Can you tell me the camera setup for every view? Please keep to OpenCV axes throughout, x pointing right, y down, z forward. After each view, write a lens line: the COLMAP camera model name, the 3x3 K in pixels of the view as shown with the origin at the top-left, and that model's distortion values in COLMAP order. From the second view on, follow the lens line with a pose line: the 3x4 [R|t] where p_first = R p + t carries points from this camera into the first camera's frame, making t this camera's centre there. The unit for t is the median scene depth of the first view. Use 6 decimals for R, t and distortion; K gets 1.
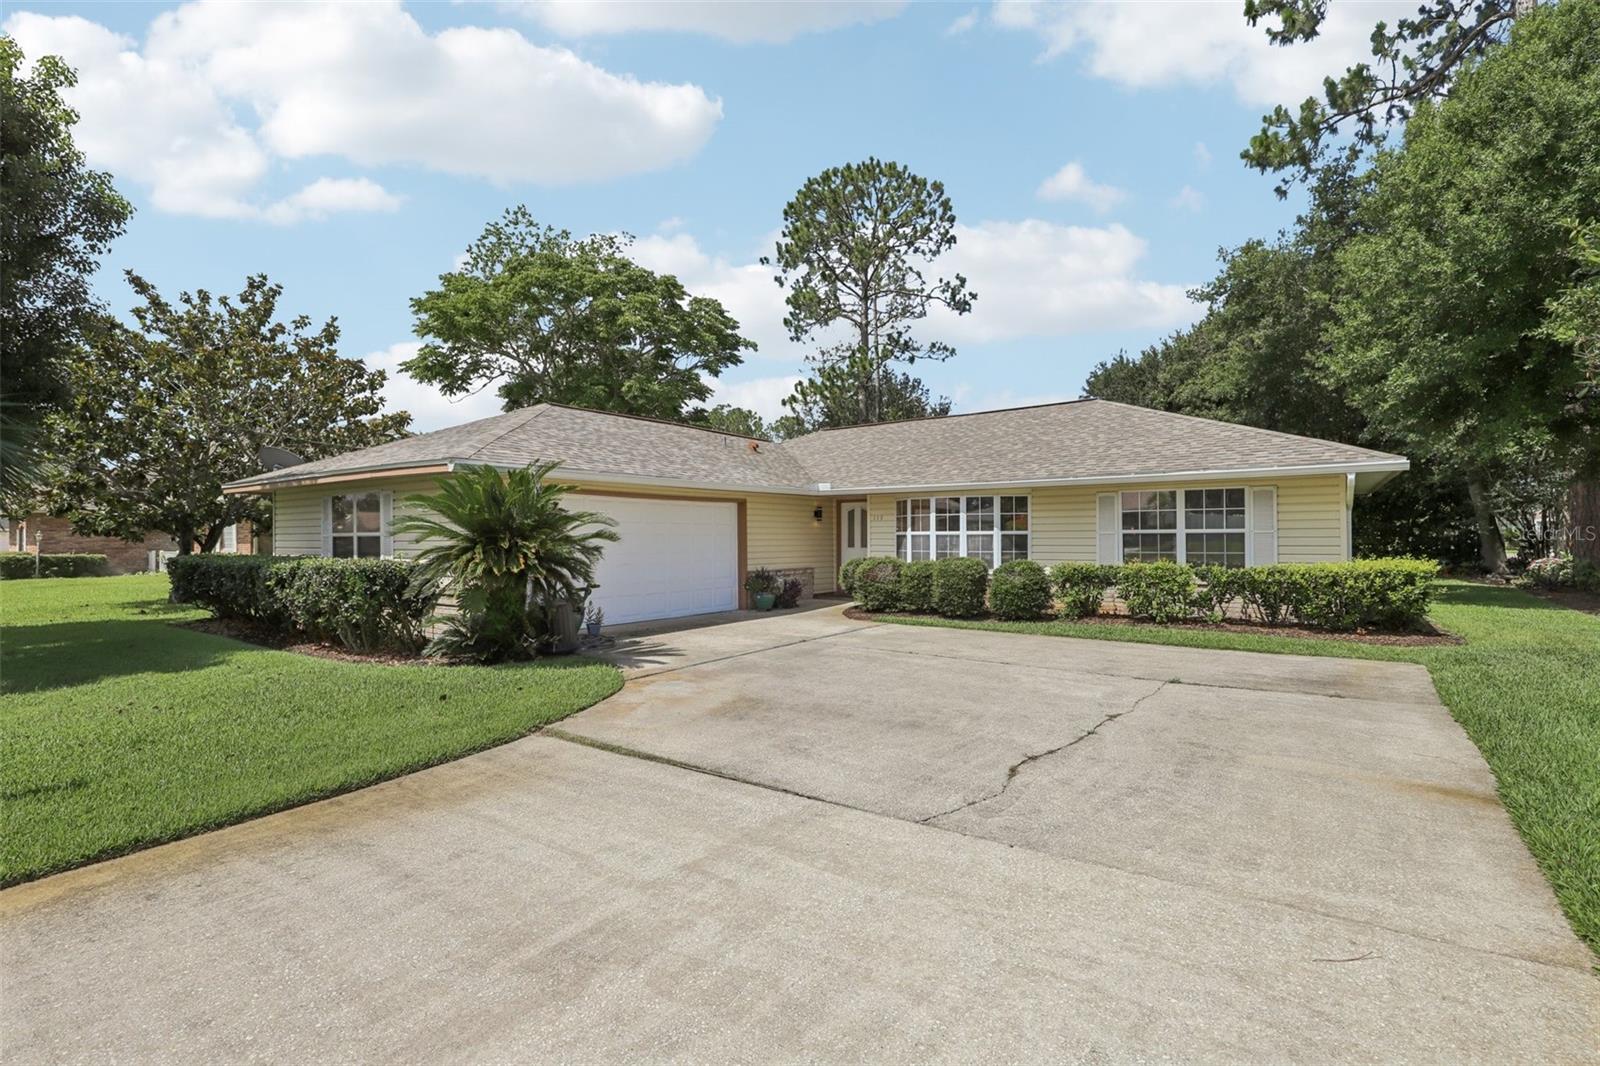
lens RADIAL K [[731.1, 0, 800.1], [0, 731.1, 527.2], [0, 0, 1]] dist [0.003145, 0.000992]
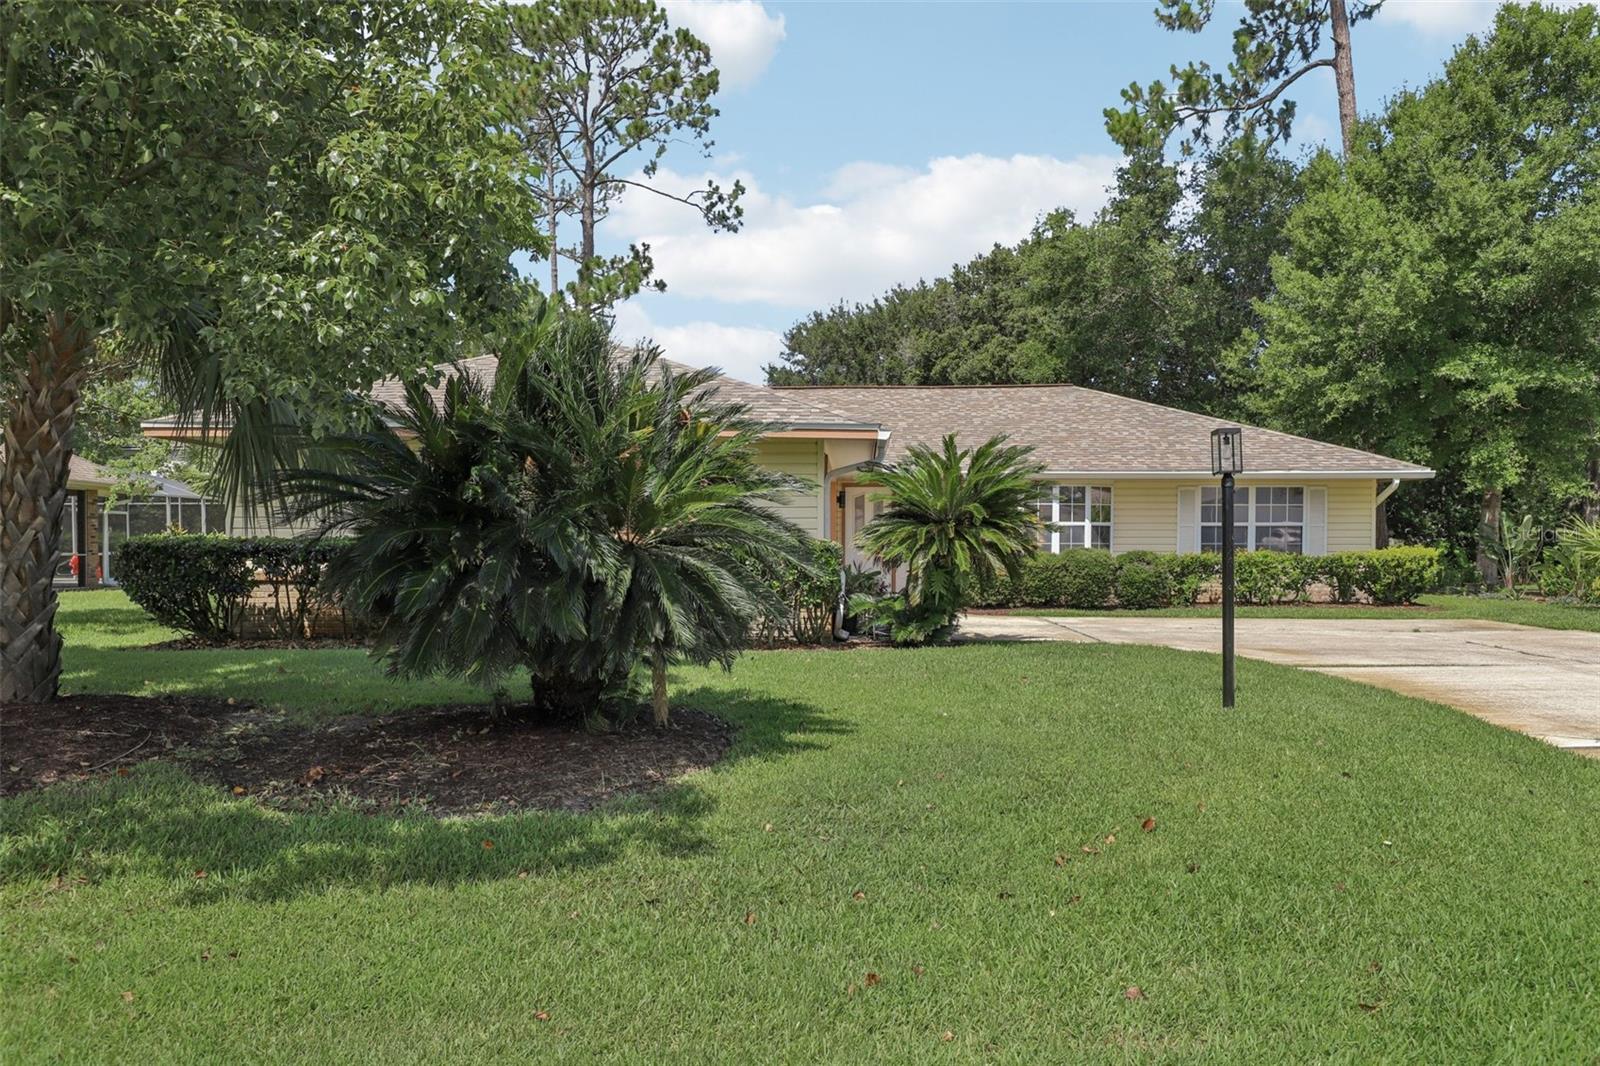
lens RADIAL K [[1138.8, 0, 799.2], [0, 1138.8, 536.7], [0, 0, 1]] dist [-0.000367, -0.001788]
pose [[0.854750, 0.002847, 0.519032, -0.967041], [-0.012076, 0.999823, 0.014403, 0.008626], [-0.518899, -0.018579, 0.854634, -0.116621]]
